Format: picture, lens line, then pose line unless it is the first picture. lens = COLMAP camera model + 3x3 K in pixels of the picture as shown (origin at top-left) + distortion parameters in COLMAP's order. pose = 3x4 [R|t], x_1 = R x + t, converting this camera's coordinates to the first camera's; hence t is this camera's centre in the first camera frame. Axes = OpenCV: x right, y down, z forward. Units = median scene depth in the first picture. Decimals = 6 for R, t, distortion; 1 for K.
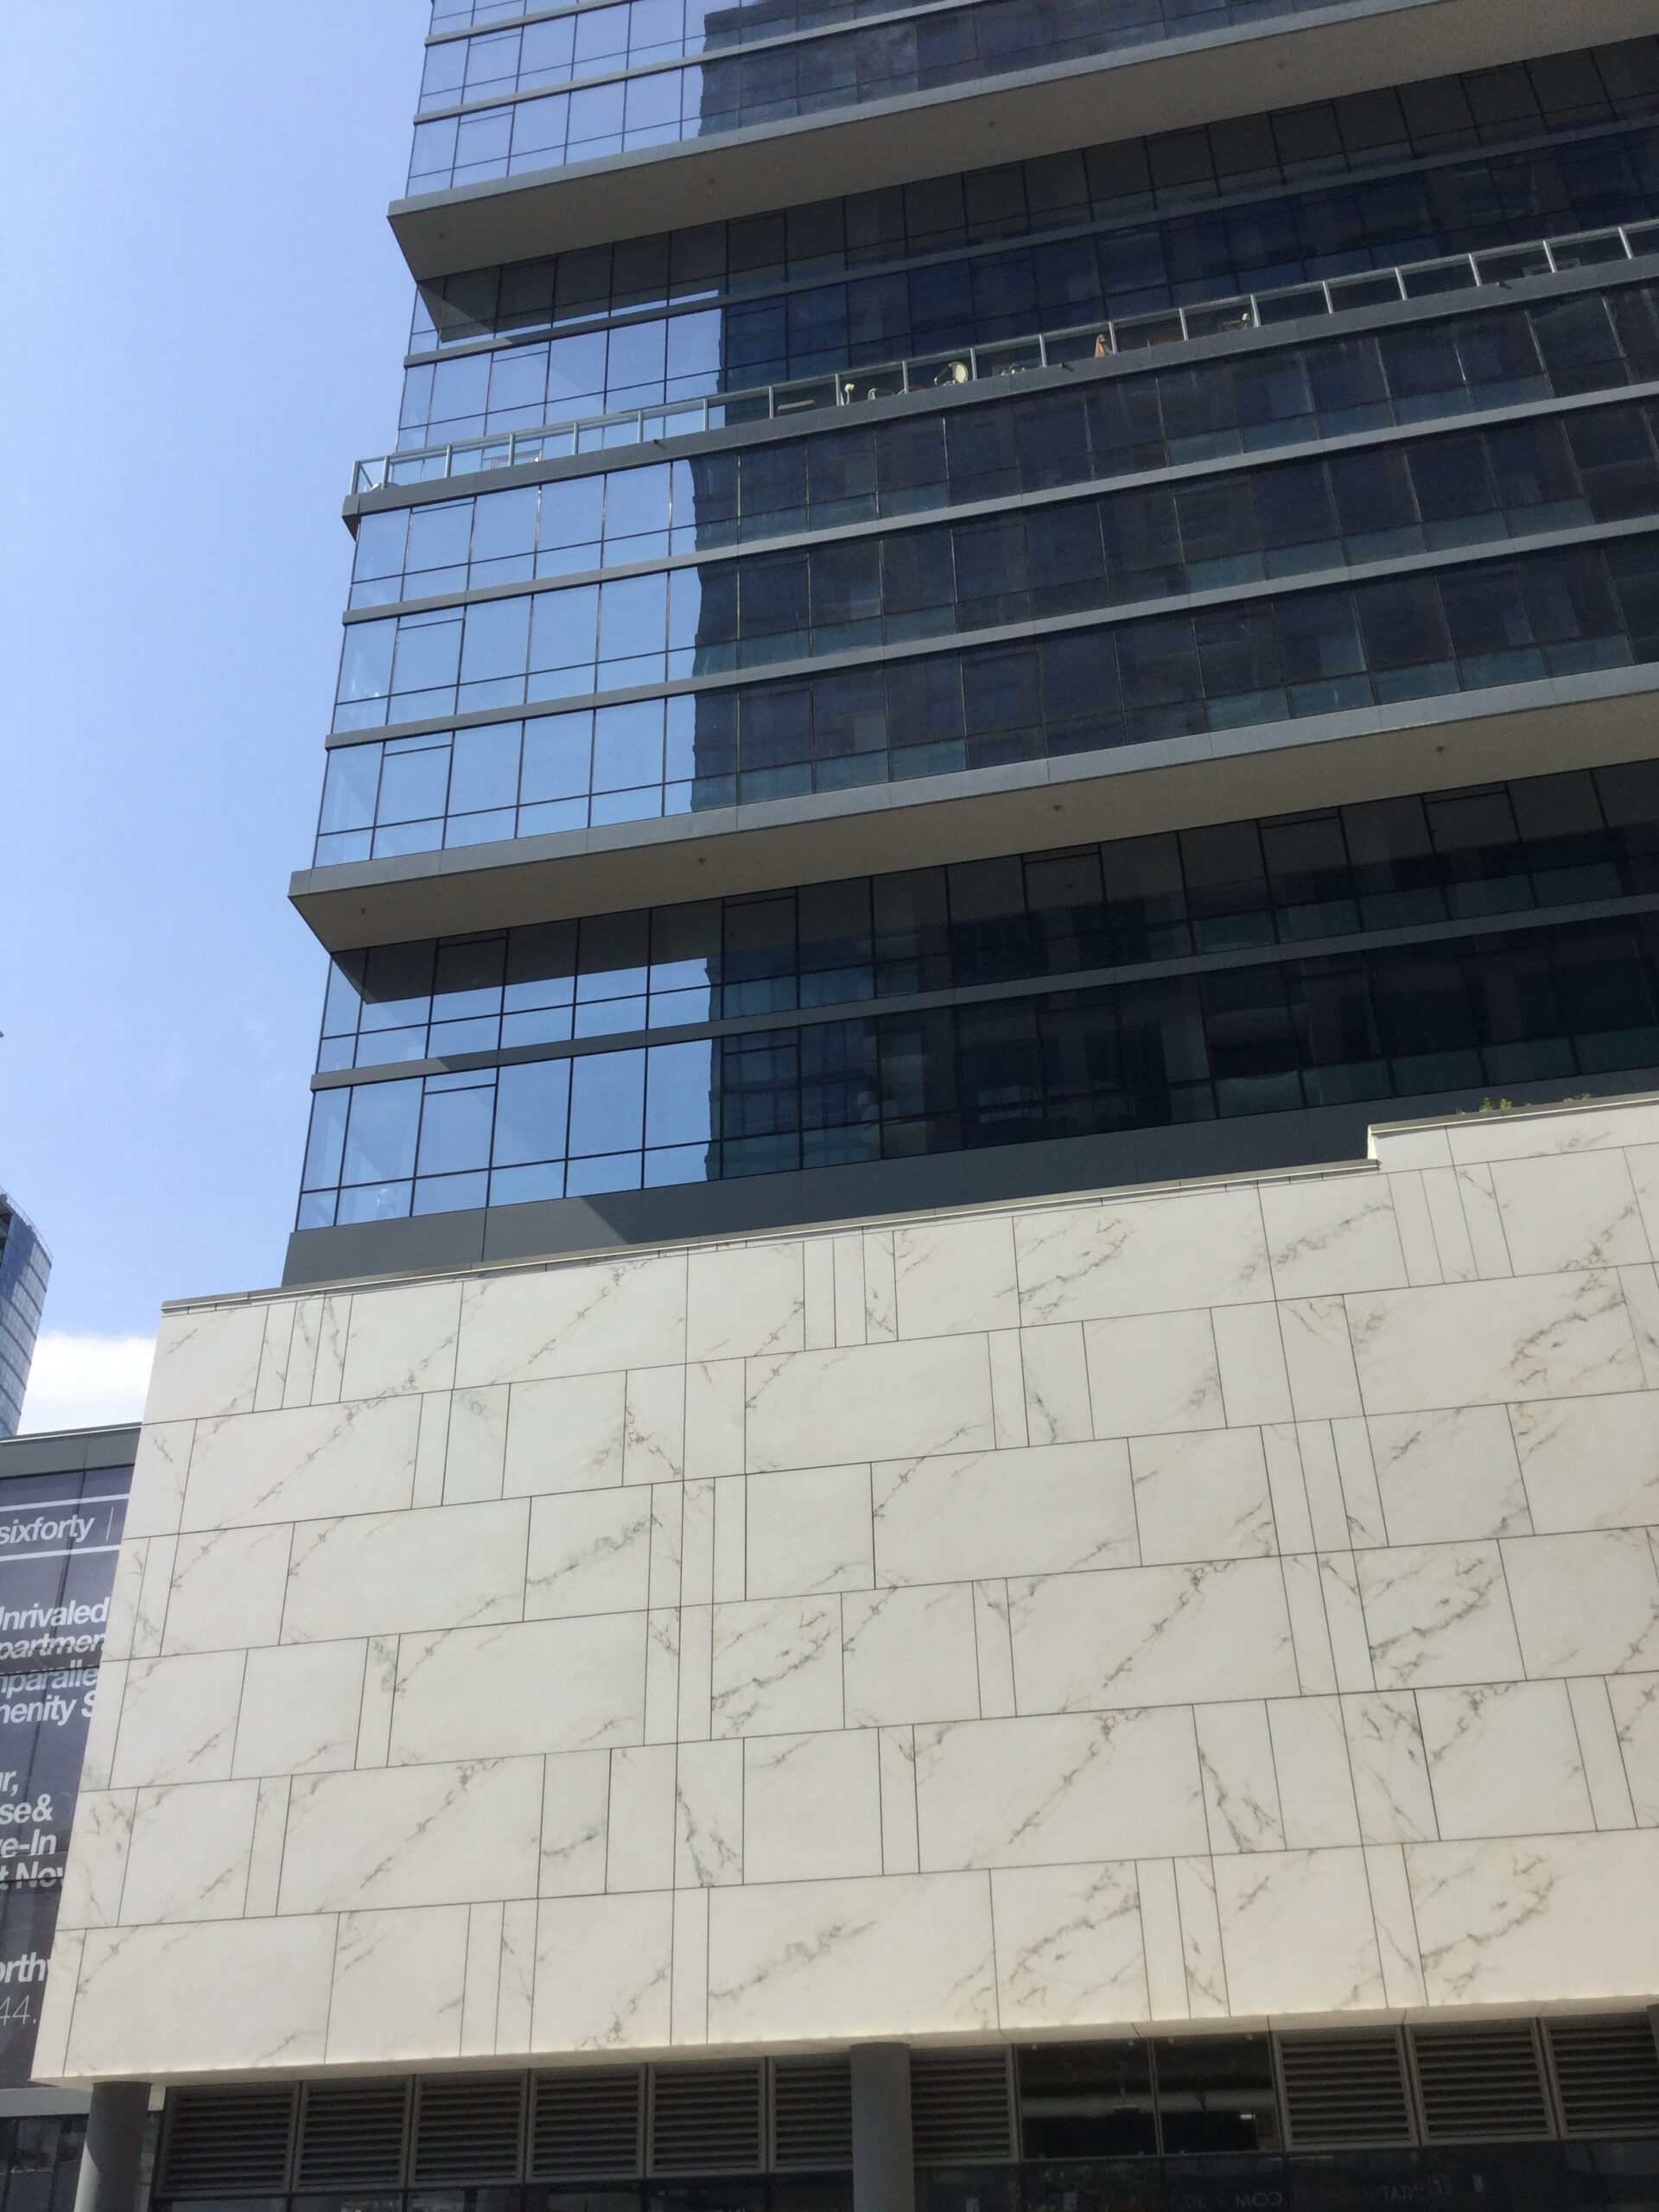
lens RADIAL K [[1999.1, 0, 831.0], [0, 1999.1, 1104.5], [0, 0, 1]] dist [0.141904, -0.298473]
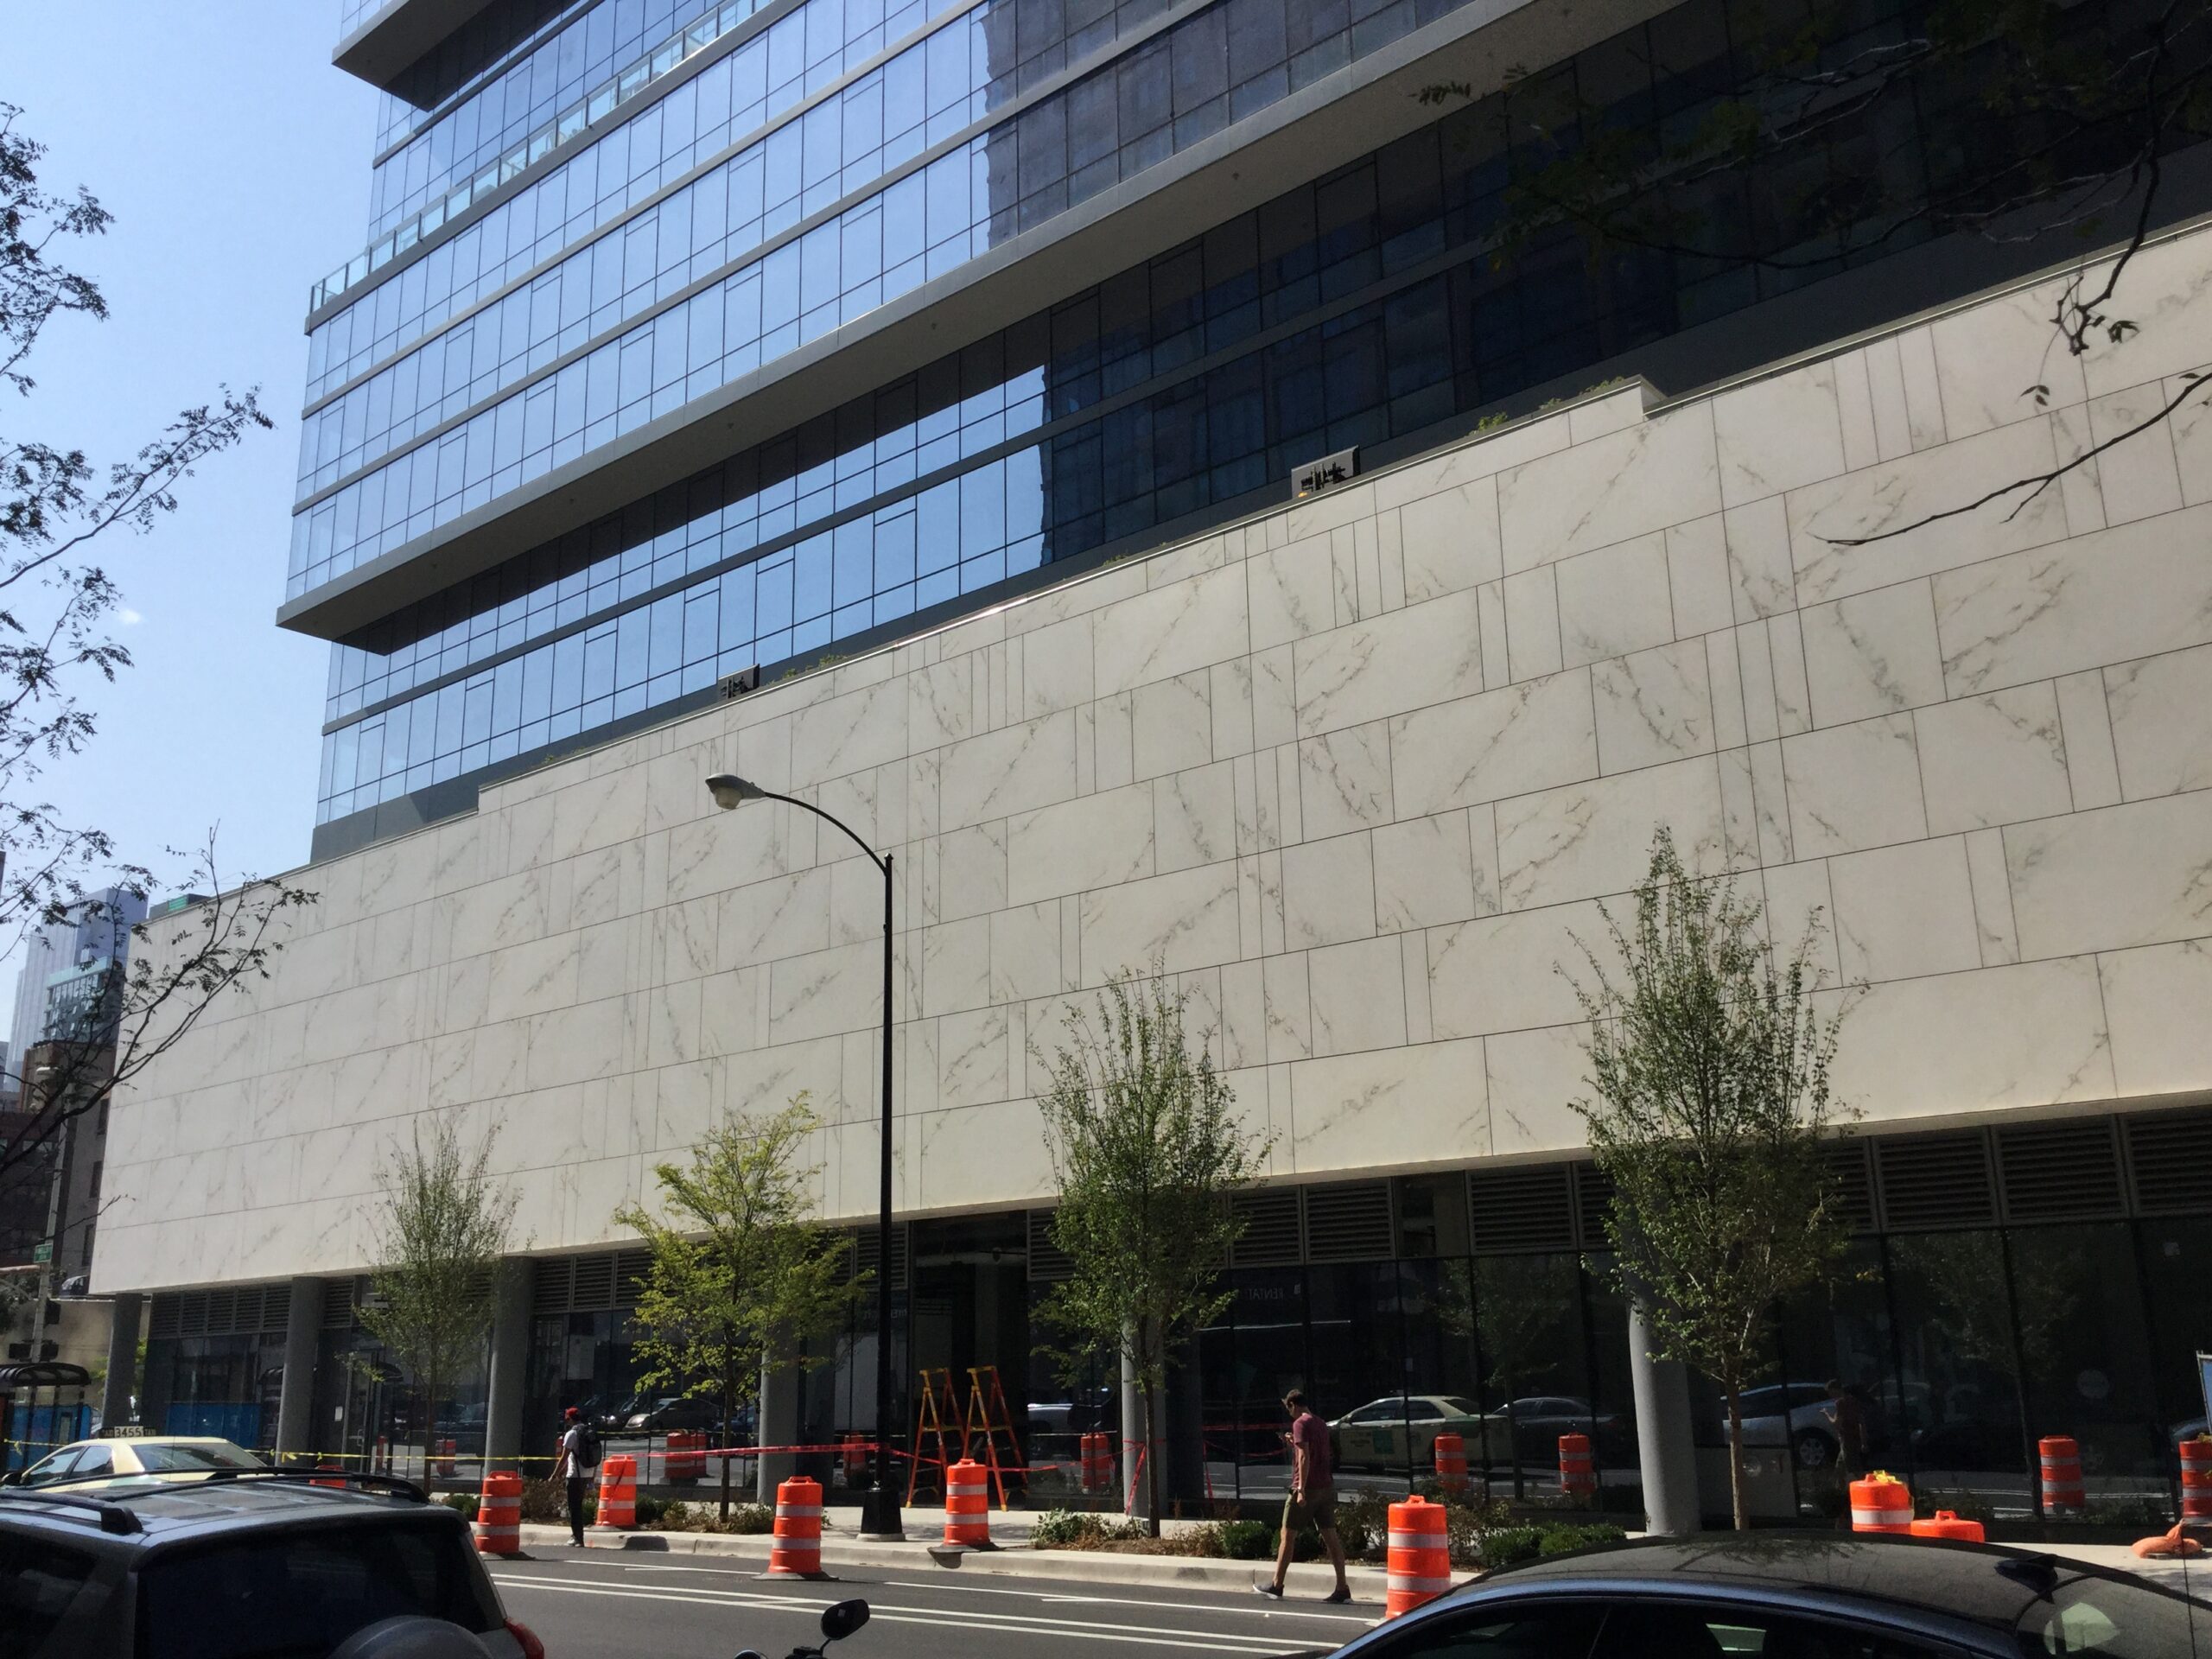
lens RADIAL K [[1980.7, 0, 1103.8], [0, 1980.7, 827.8], [0, 0, 1]] dist [0.141231, -0.291078]
pose [[0.873931, -0.120931, -0.470765, 1.540208], [0.249346, 0.942939, 0.220663, -0.200916], [0.417218, -0.310227, 0.854218, -0.256465]]
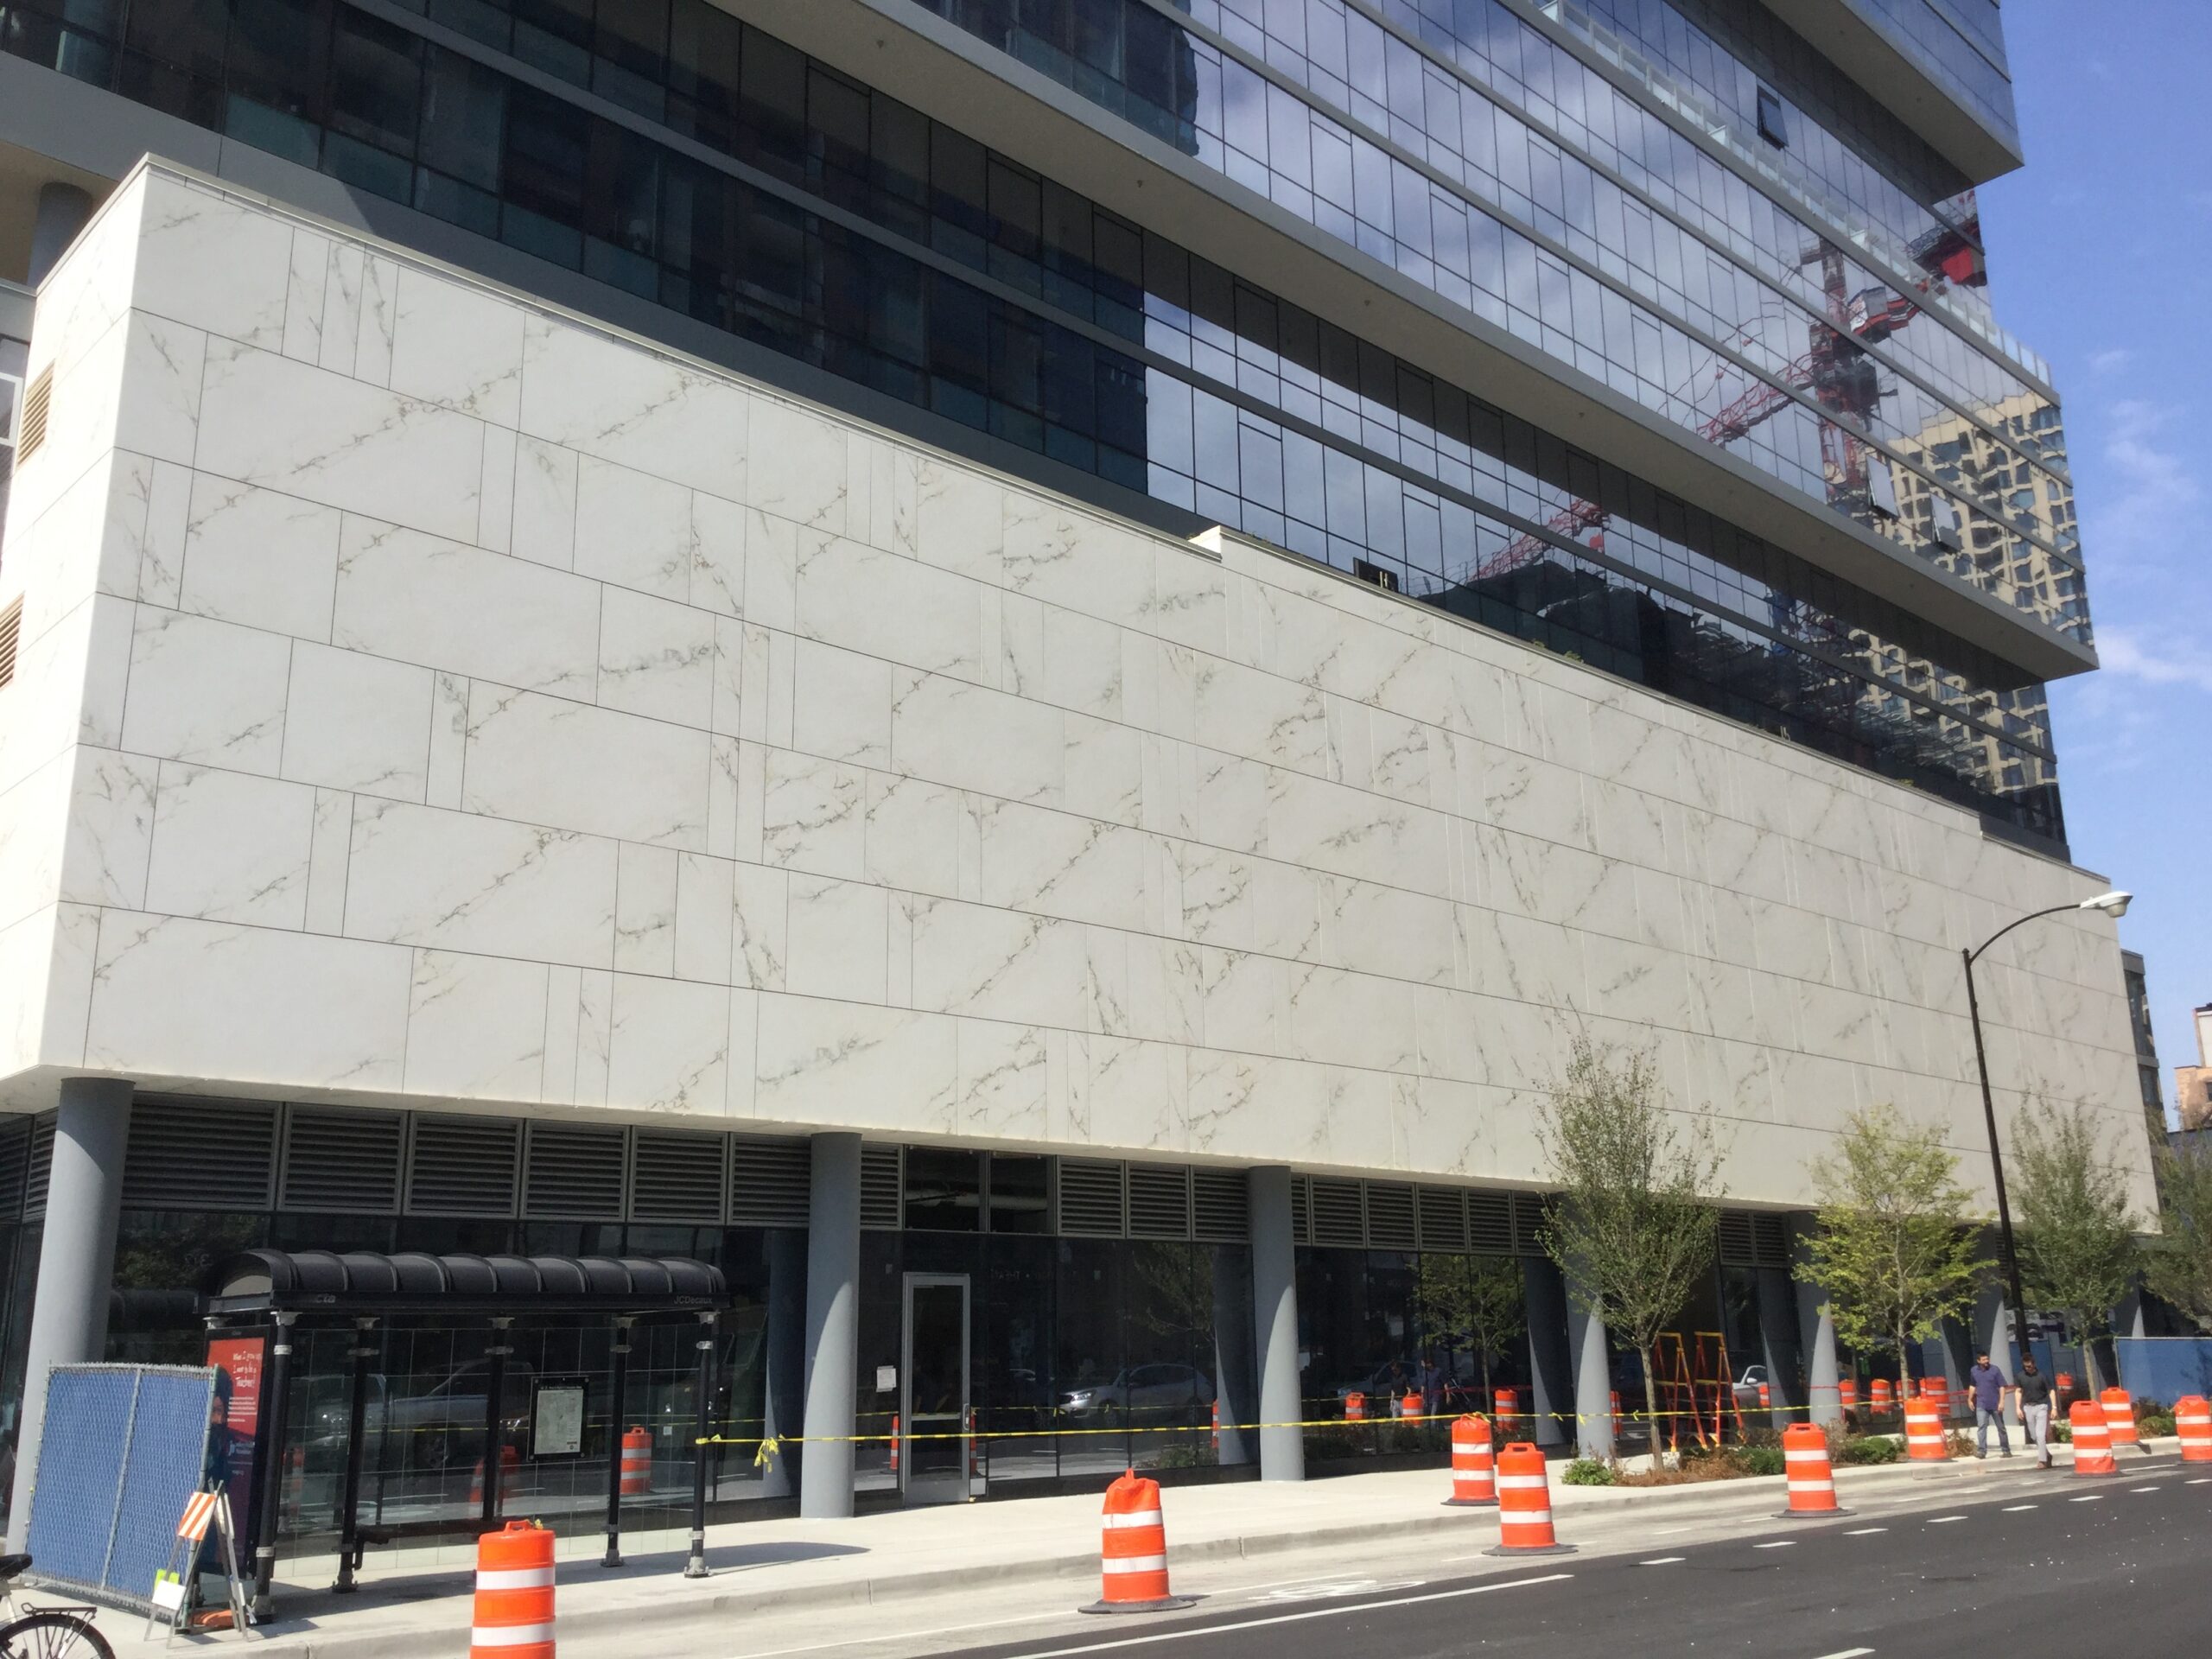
lens RADIAL K [[1999.1, 0, 1087.8], [0, 1999.1, 821.2], [0, 0, 1]] dist [0.141904, -0.298473]
pose [[0.578586, 0.225170, 0.783924, -0.737653], [-0.423737, 0.904232, 0.053019, 0.148007], [-0.696911, -0.362854, 0.618588, 0.201742]]
